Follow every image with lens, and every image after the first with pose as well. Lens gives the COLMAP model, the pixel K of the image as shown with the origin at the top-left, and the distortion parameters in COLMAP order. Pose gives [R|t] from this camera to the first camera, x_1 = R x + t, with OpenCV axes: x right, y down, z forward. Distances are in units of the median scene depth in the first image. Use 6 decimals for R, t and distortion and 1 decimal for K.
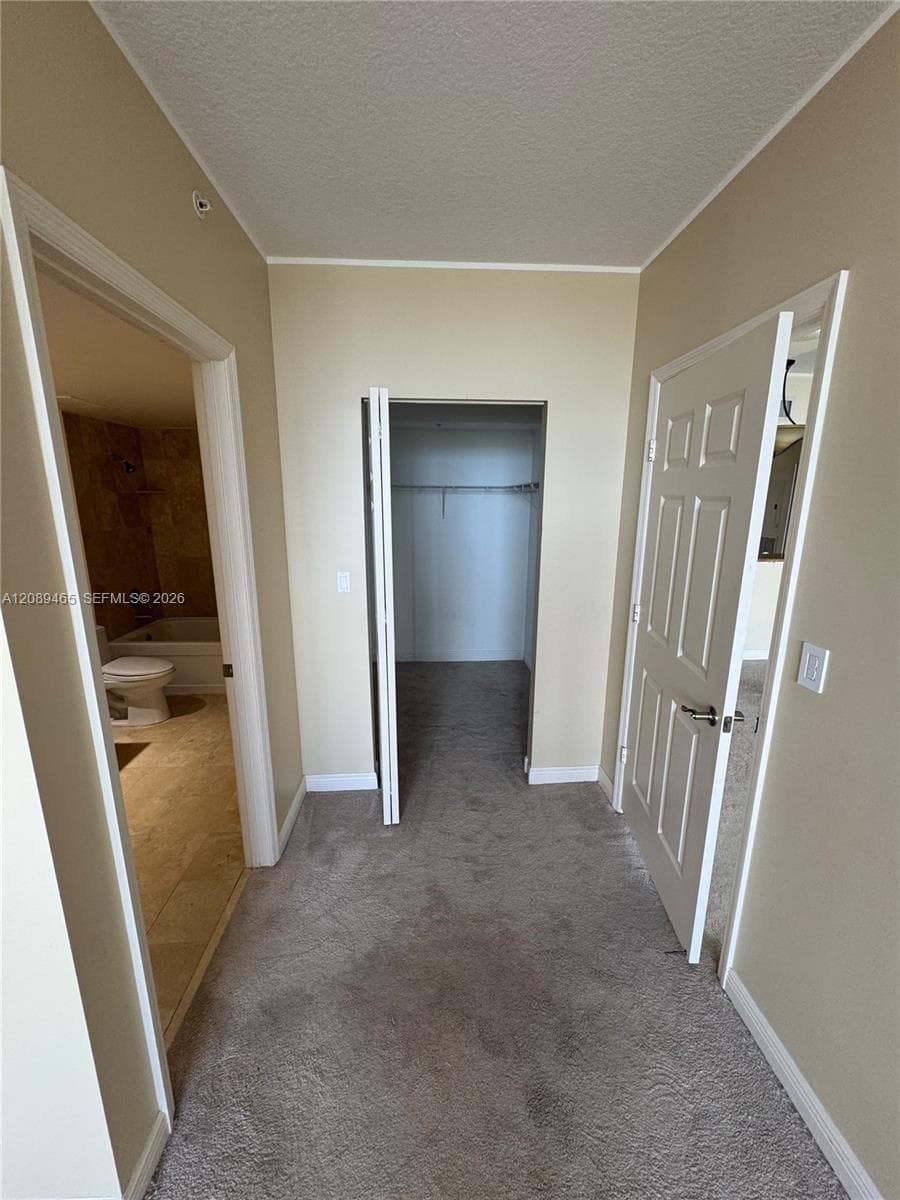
lens RADIAL K [[477.2, 0, 450.0], [0, 477.2, 600.0], [0, 0, 1]] dist [0.000071, 0.000030]
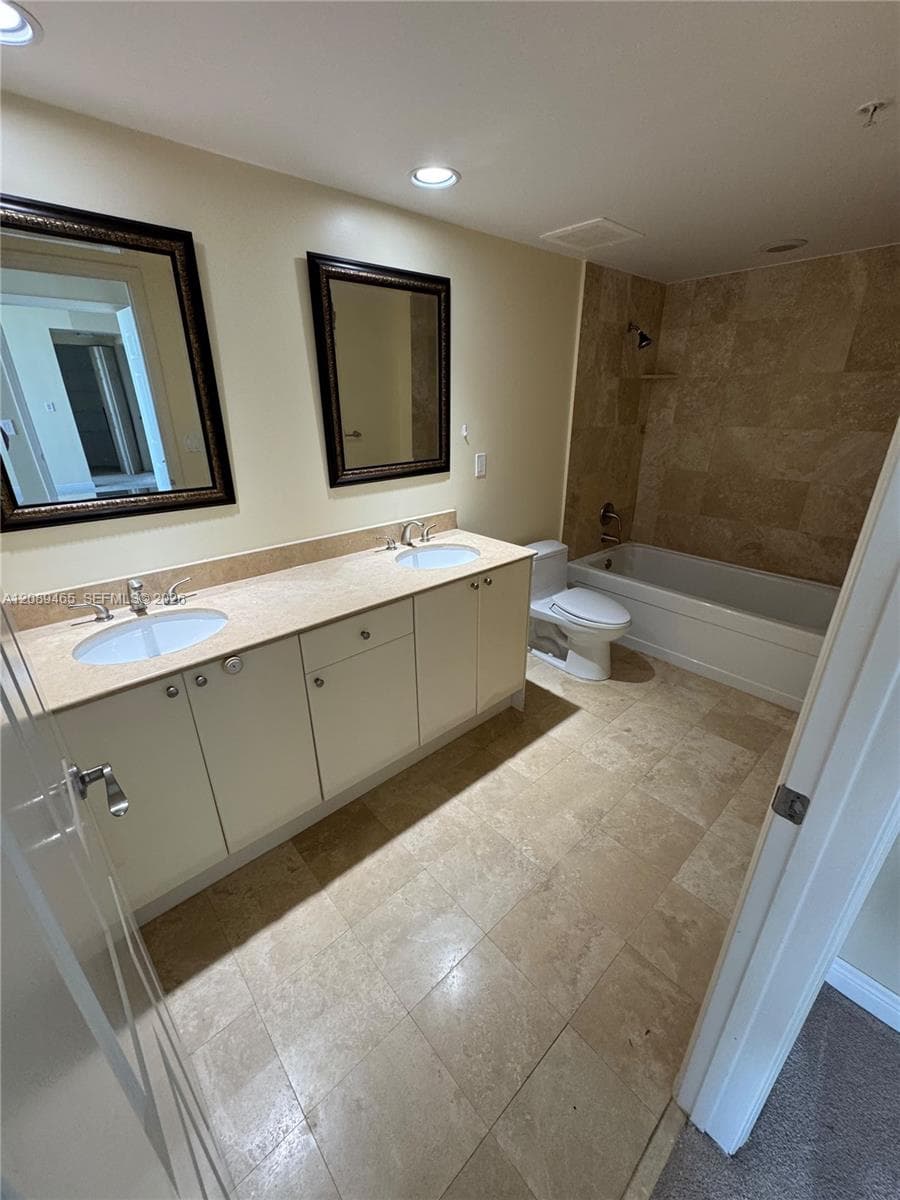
lens RADIAL K [[477.2, 0, 450.0], [0, 477.2, 600.0], [0, 0, 1]] dist [0.000071, 0.000030]
pose [[0.624730, 0.299513, -0.721114, -0.211591], [-0.161755, 0.953117, 0.255739, -0.033218], [0.763903, -0.043124, 0.643888, 0.284862]]
